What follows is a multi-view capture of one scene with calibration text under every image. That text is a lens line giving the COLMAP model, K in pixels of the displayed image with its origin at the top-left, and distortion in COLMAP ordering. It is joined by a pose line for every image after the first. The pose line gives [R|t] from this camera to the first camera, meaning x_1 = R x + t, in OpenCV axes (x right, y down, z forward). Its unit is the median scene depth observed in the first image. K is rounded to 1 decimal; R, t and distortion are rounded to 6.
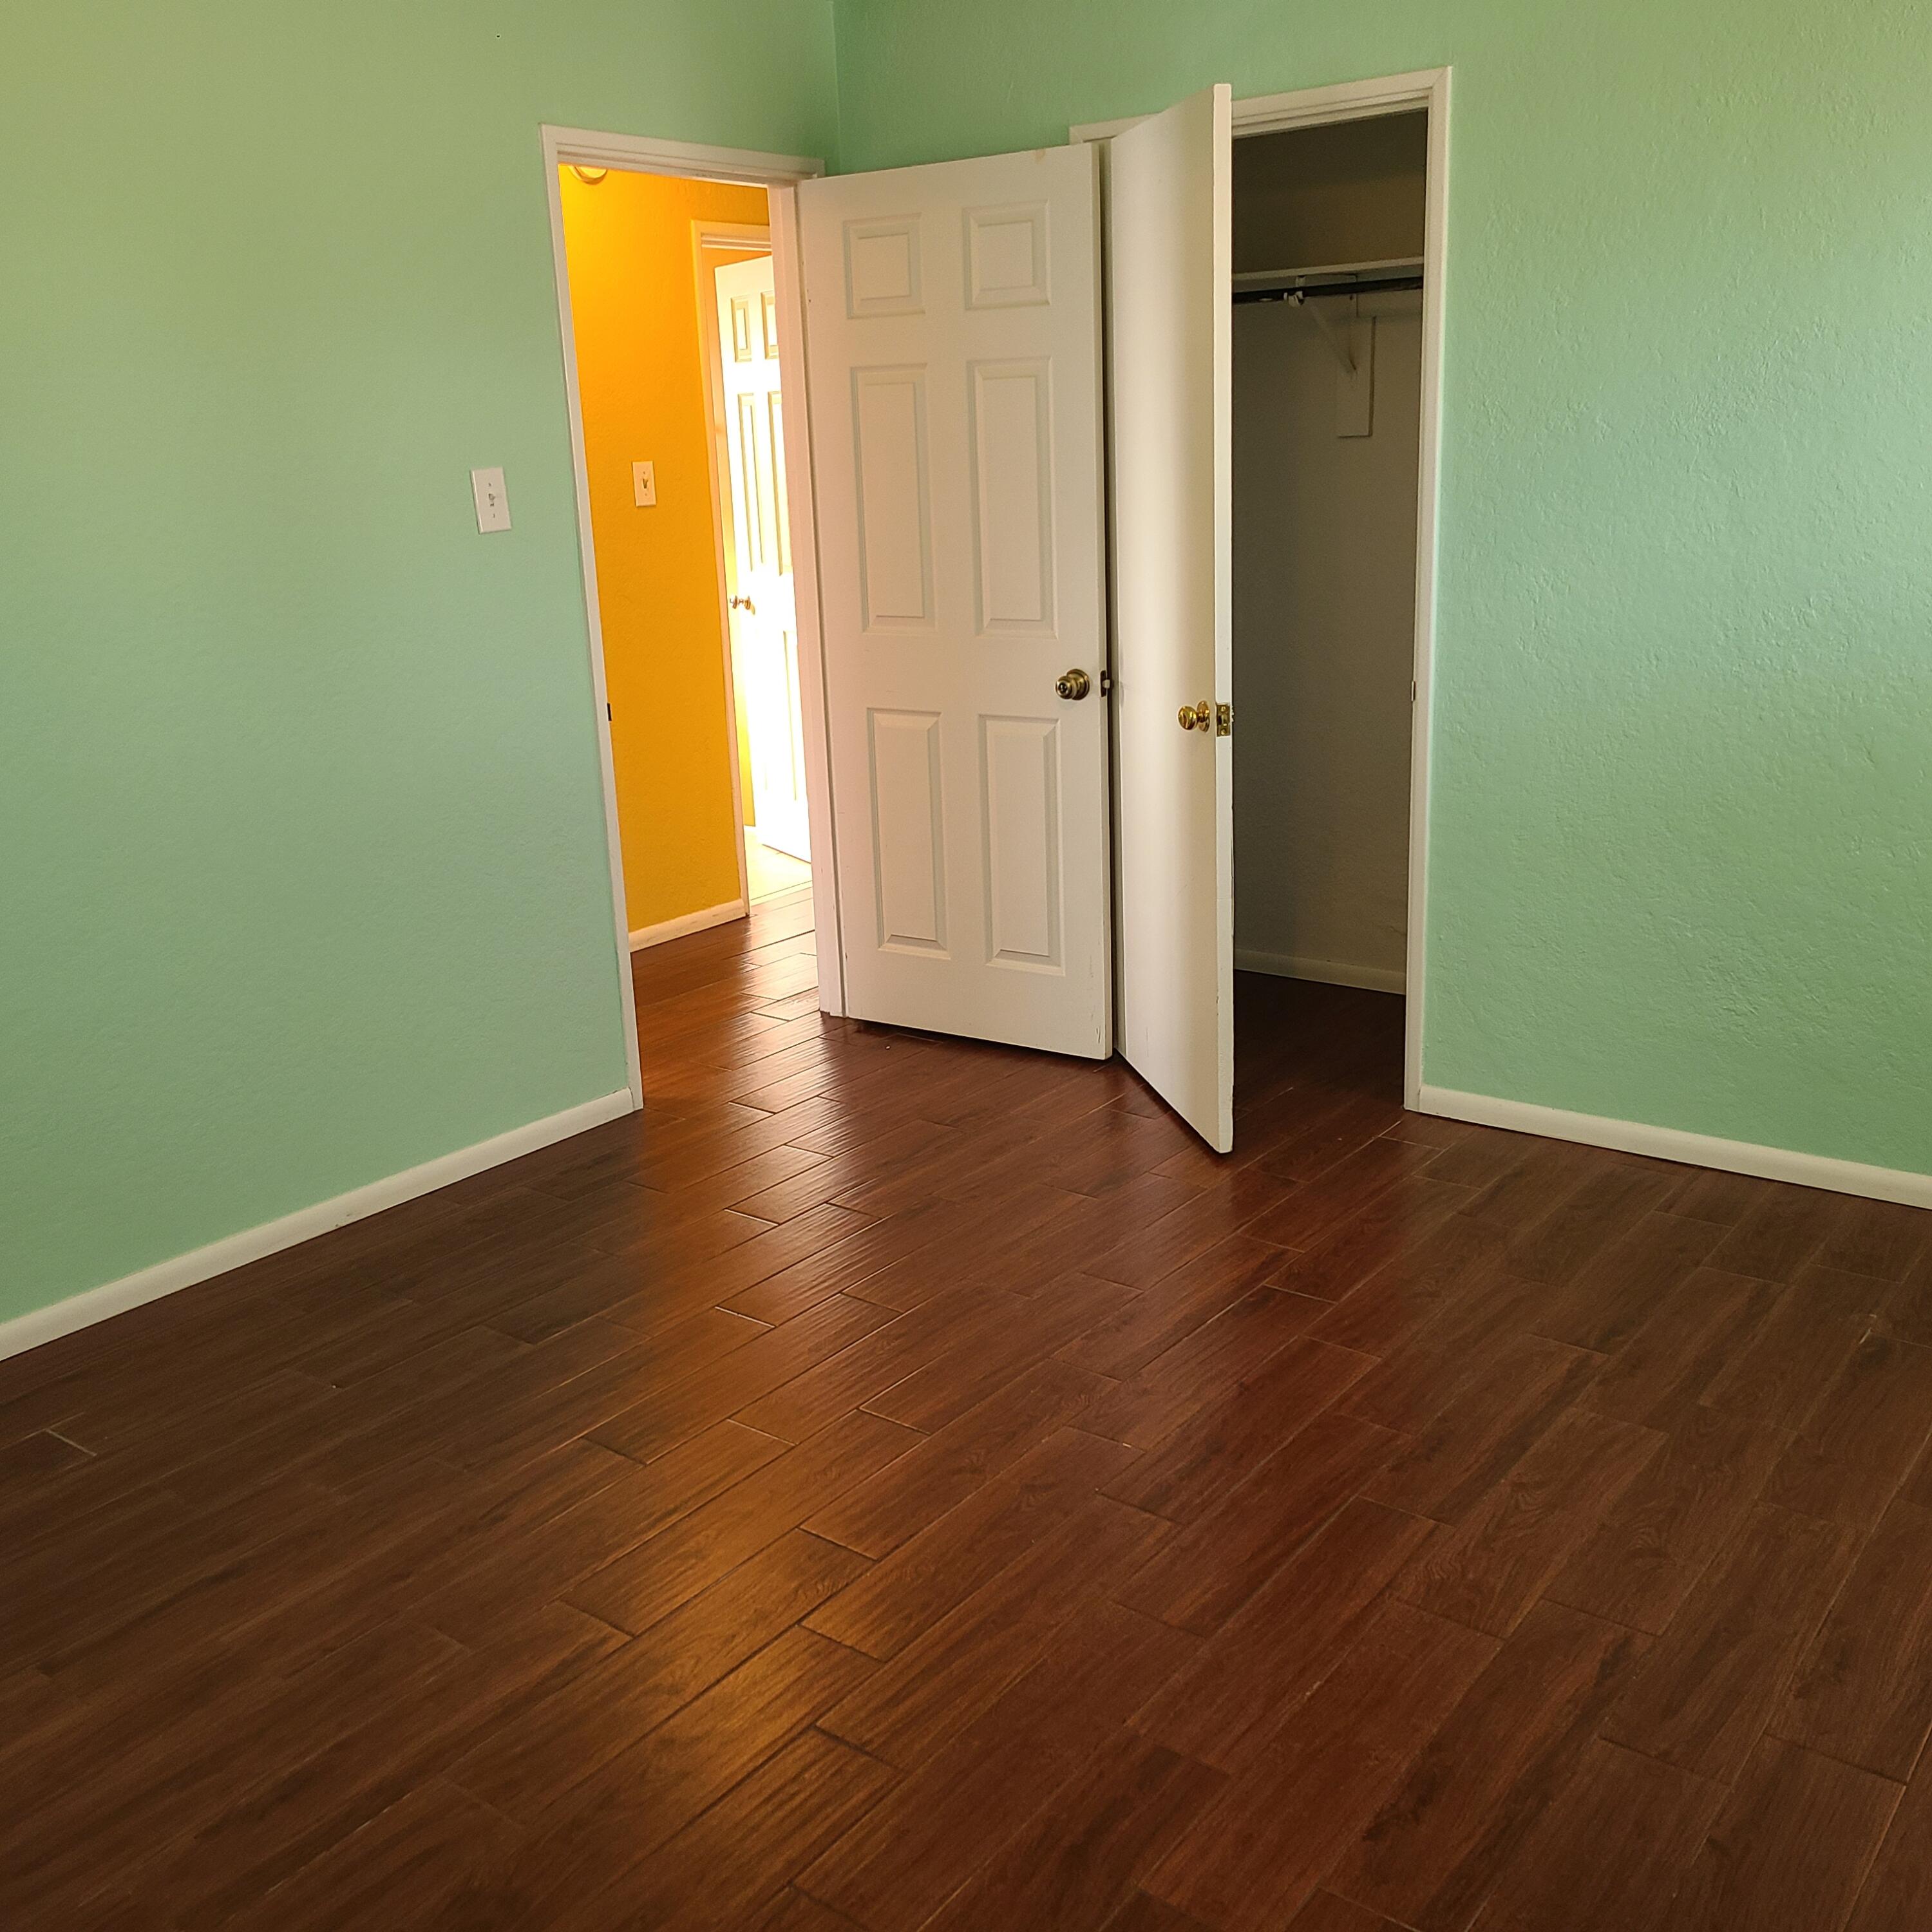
lens RADIAL K [[1916.3, 0, 946.7], [0, 1916.3, 962.2], [0, 0, 1]] dist [0.039614, 0.000000]
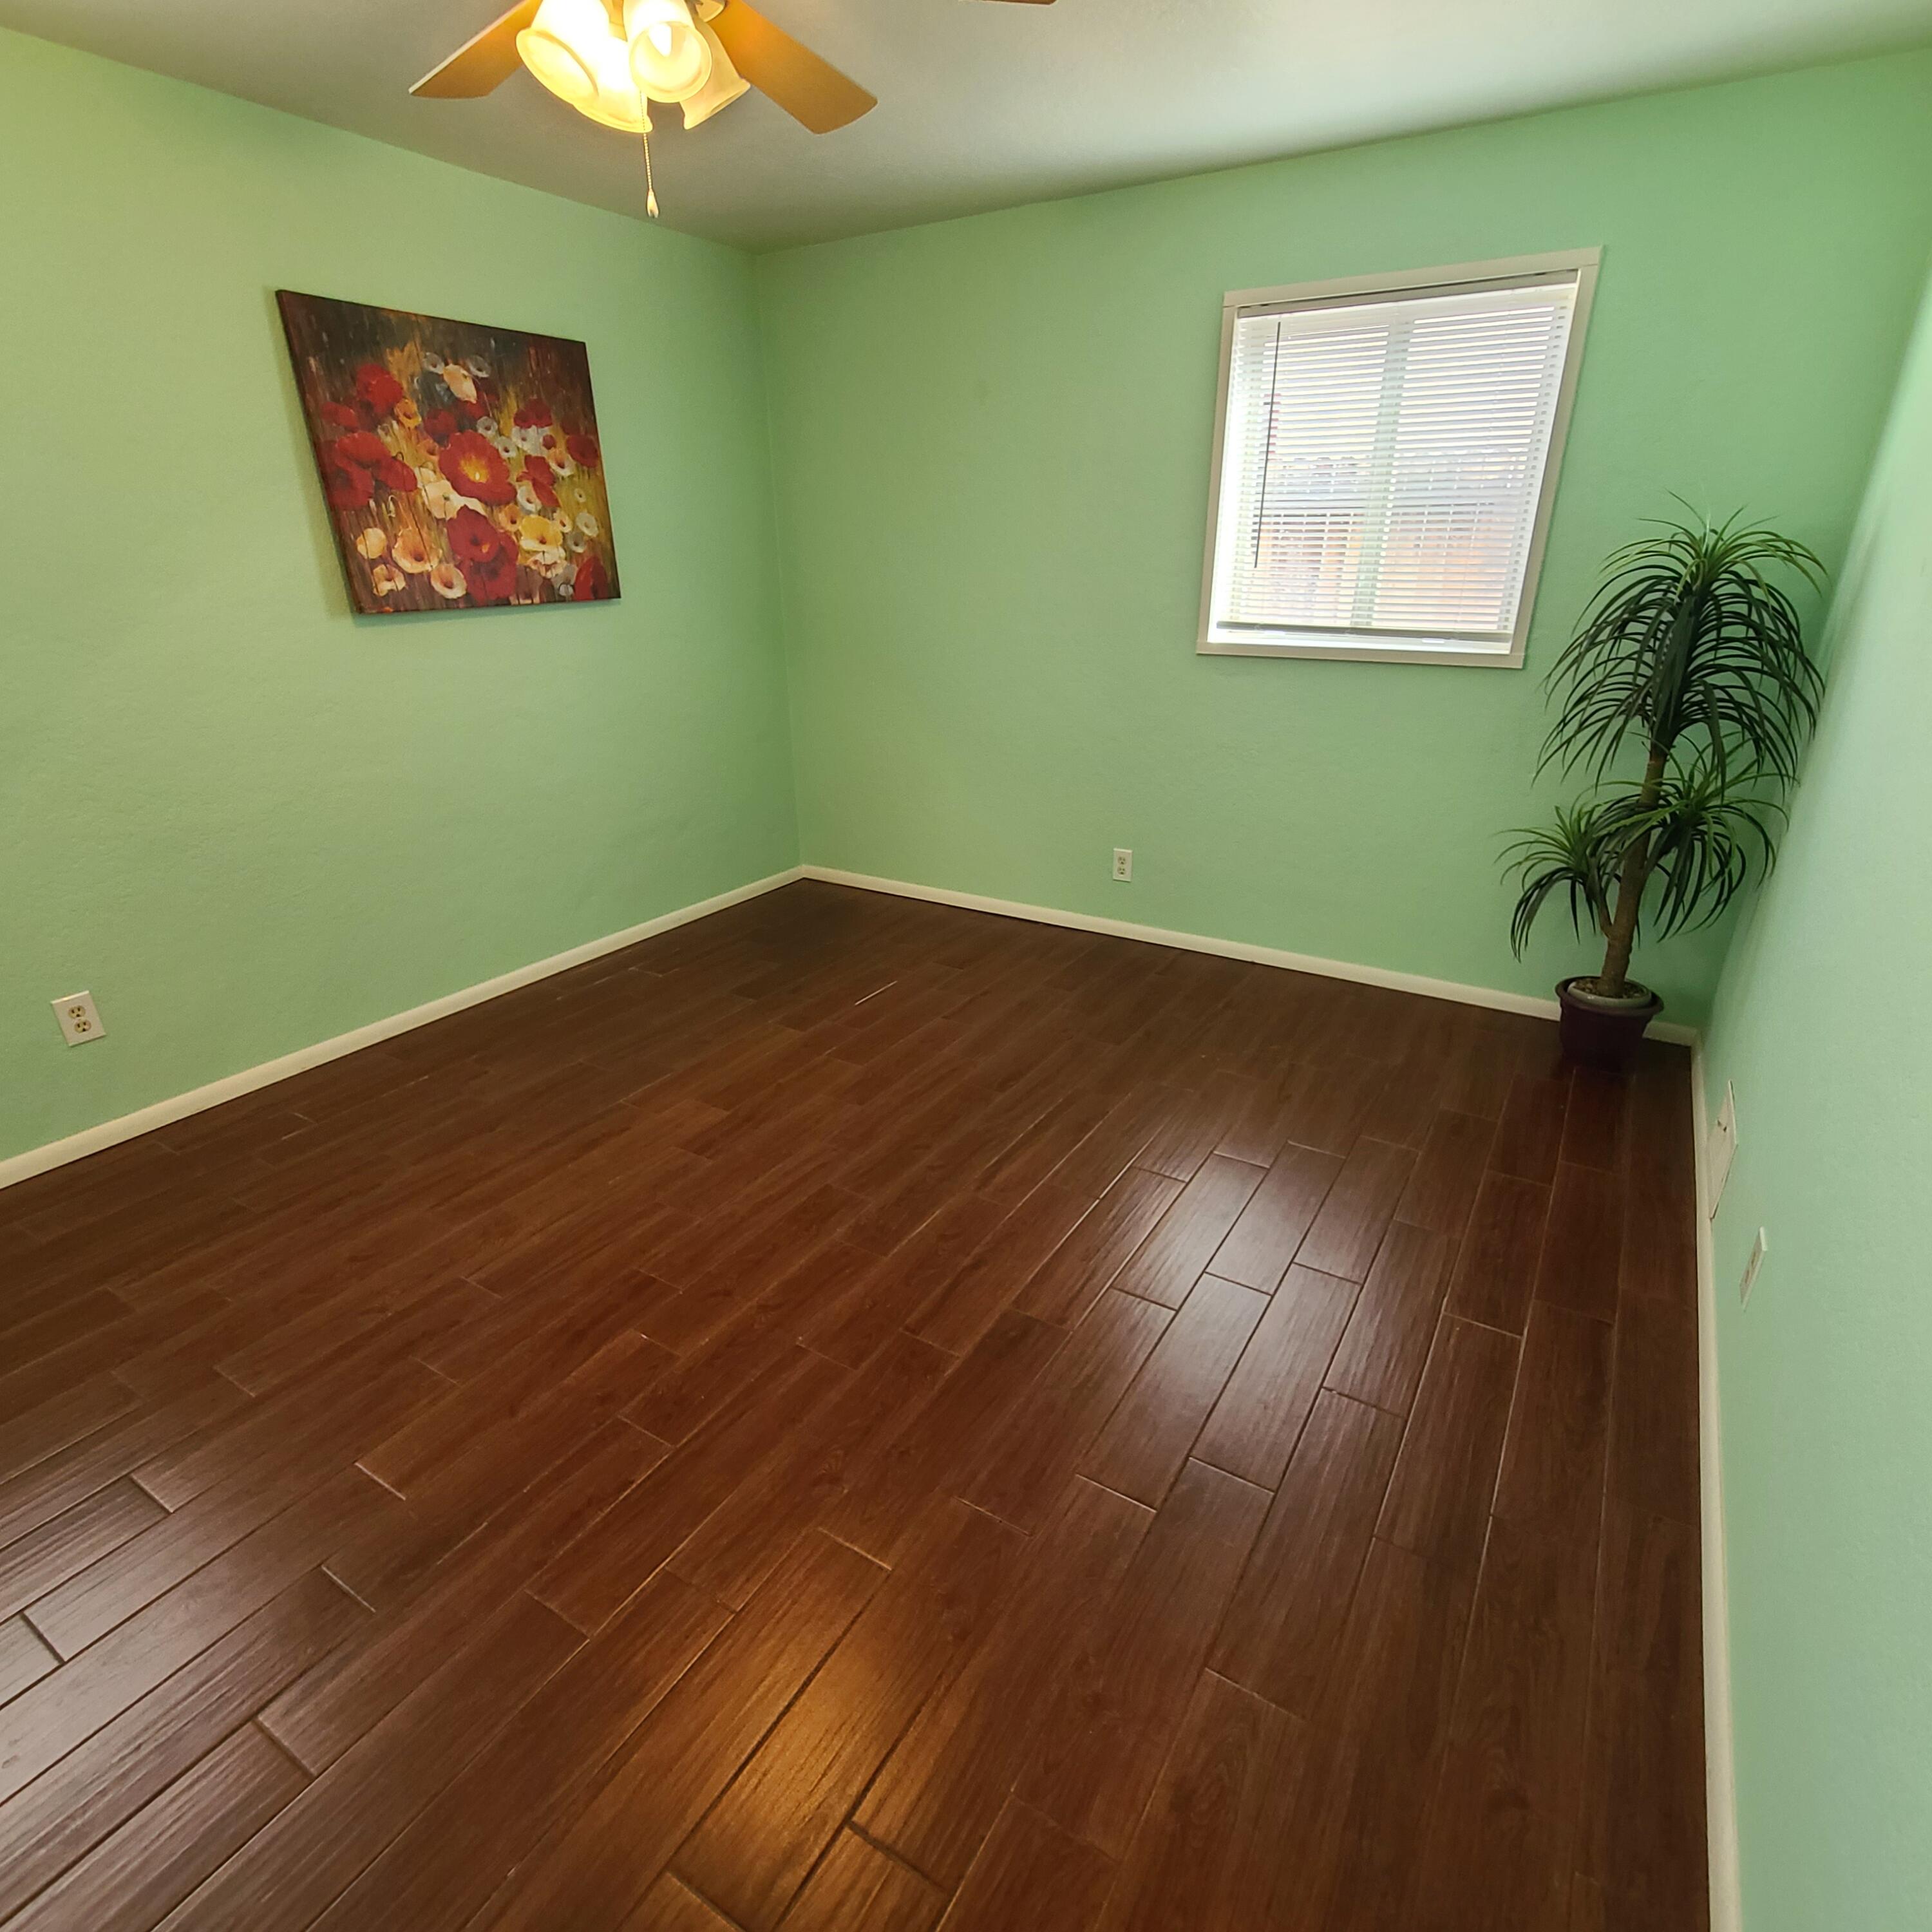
lens RADIAL K [[1049.6, 0, 975.0], [0, 1049.6, 1003.4], [0, 0, 1]] dist [-0.002248, -0.000475]
pose [[-0.992841, 0.085923, -0.082970, -0.070717], [0.014177, 0.774502, 0.632412, -0.292023], [0.118599, 0.626709, -0.770176, 1.125446]]
